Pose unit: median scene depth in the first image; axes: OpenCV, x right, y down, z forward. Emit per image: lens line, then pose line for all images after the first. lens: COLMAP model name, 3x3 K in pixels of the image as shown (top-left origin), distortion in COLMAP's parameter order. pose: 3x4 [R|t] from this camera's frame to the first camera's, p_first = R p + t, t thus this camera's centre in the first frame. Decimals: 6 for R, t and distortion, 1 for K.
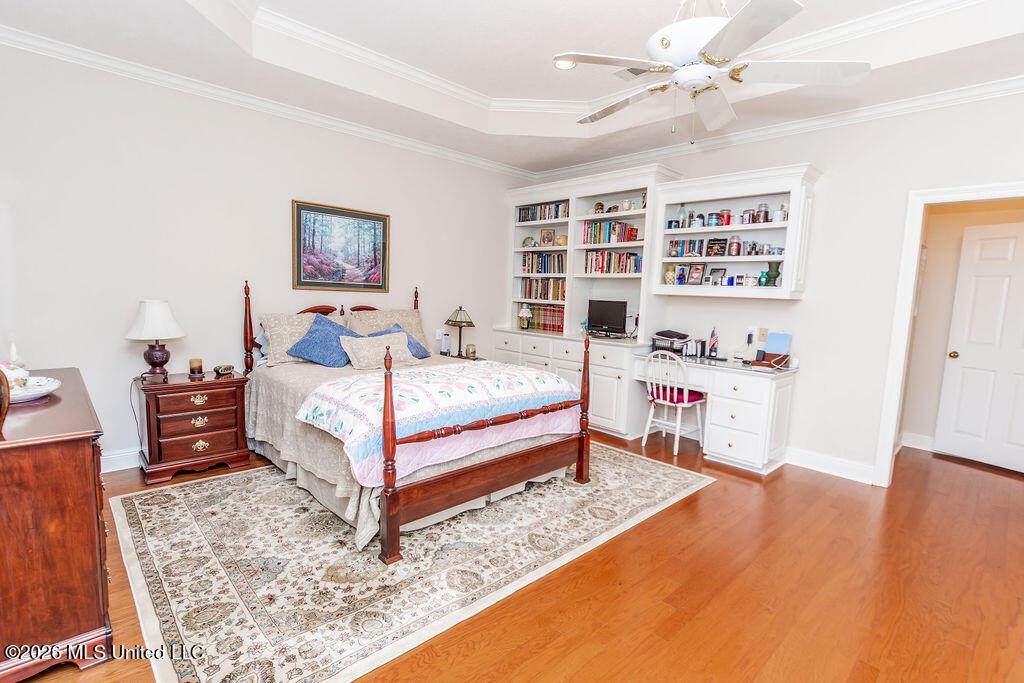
lens RADIAL K [[468.3, 0, 506.2], [0, 468.3, 346.0], [0, 0, 1]] dist [0.002507, -0.017249]
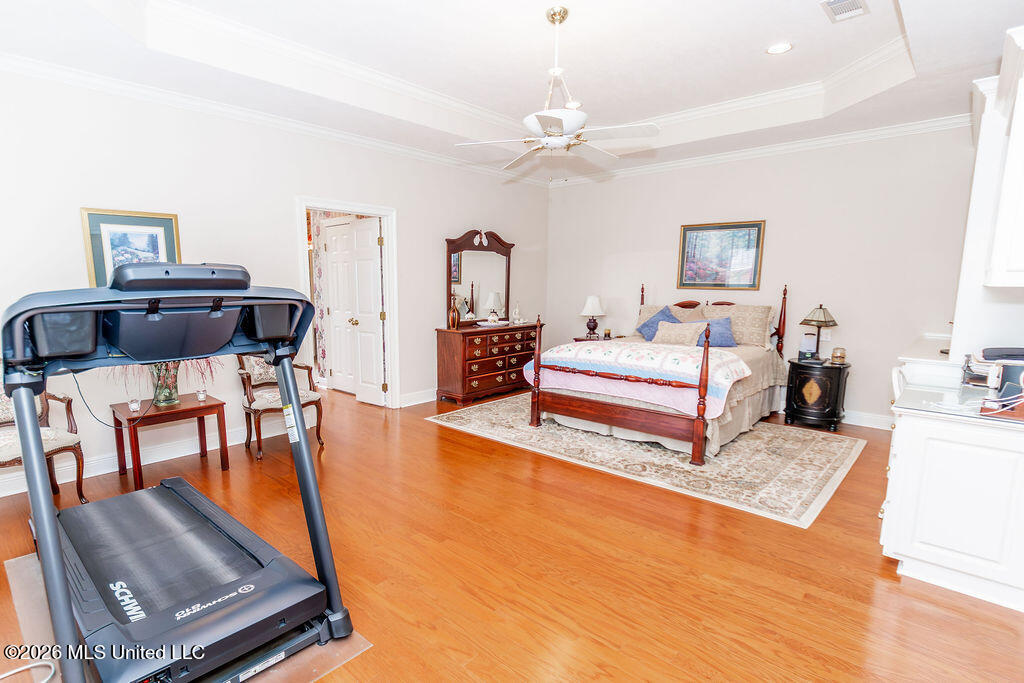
lens RADIAL K [[468.3, 0, 506.2], [0, 468.3, 346.0], [0, 0, 1]] dist [0.002507, -0.017249]
pose [[0.133982, 0.097410, -0.986185, 0.894223], [-0.114561, 0.990008, 0.082223, -0.008738], [0.984340, 0.101962, 0.143802, 0.316481]]
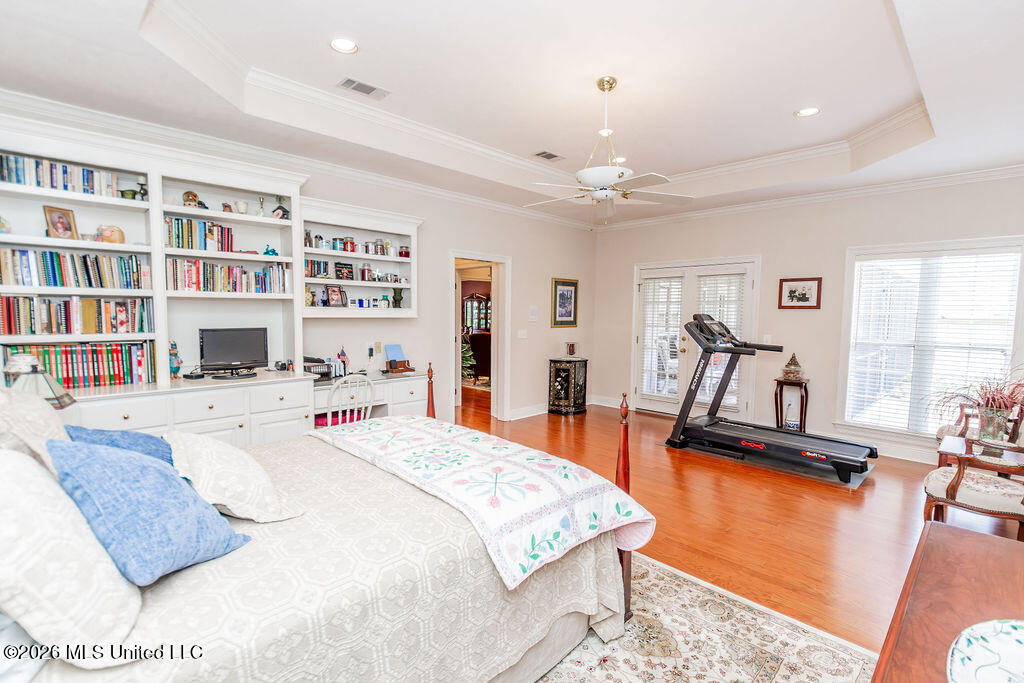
lens RADIAL K [[468.3, 0, 506.2], [0, 468.3, 346.0], [0, 0, 1]] dist [0.002507, -0.017249]
pose [[-0.001162, -0.106441, 0.994318, -0.587596], [0.109481, 0.988329, 0.105927, -0.108638], [-0.993988, 0.108982, 0.010505, 0.604817]]
